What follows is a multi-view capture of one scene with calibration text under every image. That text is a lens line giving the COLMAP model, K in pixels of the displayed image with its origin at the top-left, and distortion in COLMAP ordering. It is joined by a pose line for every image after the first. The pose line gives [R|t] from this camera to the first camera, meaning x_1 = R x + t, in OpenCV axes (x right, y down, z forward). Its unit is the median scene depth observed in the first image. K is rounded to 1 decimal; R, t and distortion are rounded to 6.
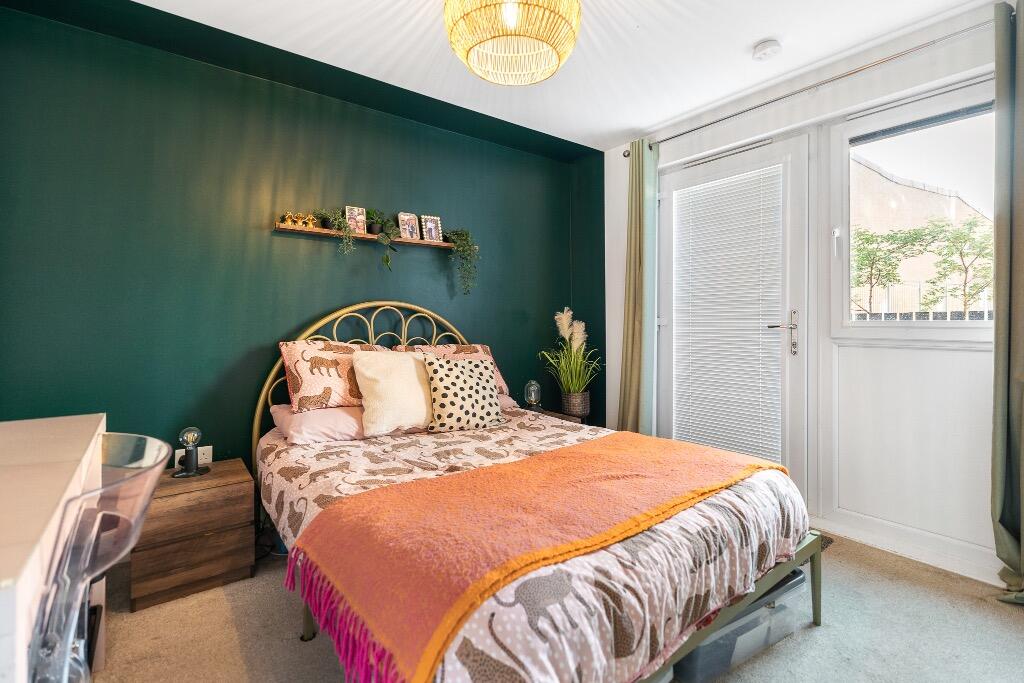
lens RADIAL K [[468.5, 0, 499.1], [0, 468.5, 323.2], [0, 0, 1]] dist [-0.002133, -0.000198]
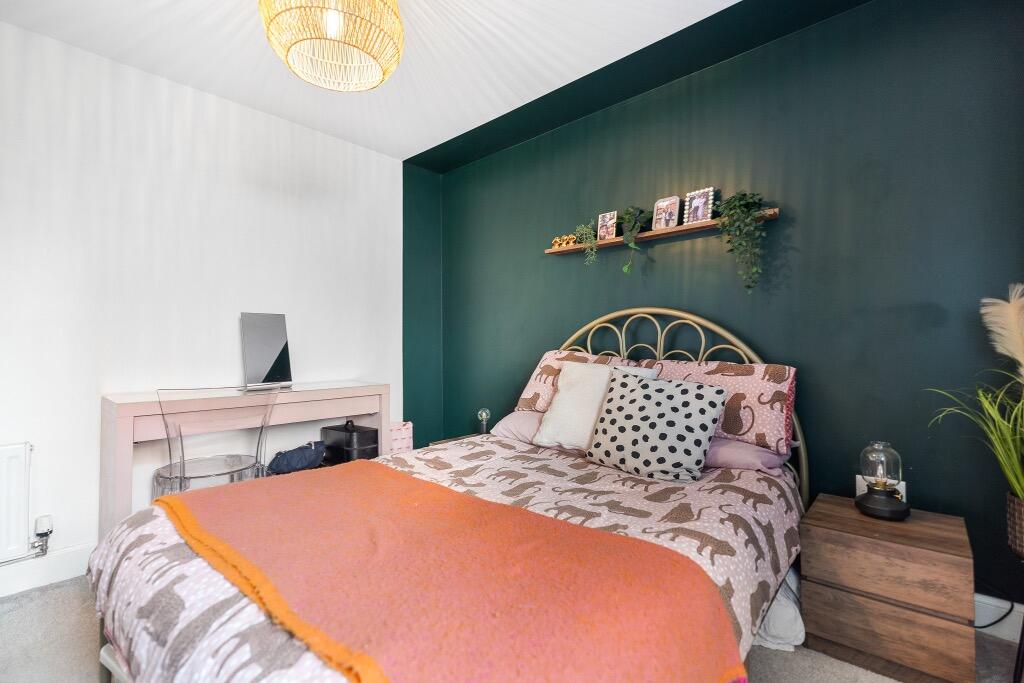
lens RADIAL K [[468.5, 0, 510.7], [0, 468.5, 340.3], [0, 0, 1]] dist [-0.002133, -0.000198]
pose [[0.191464, -0.009878, -0.981450, 0.556724], [0.002114, 0.999951, -0.009652, 0.019968], [0.981497, -0.000226, 0.191475, 0.587472]]
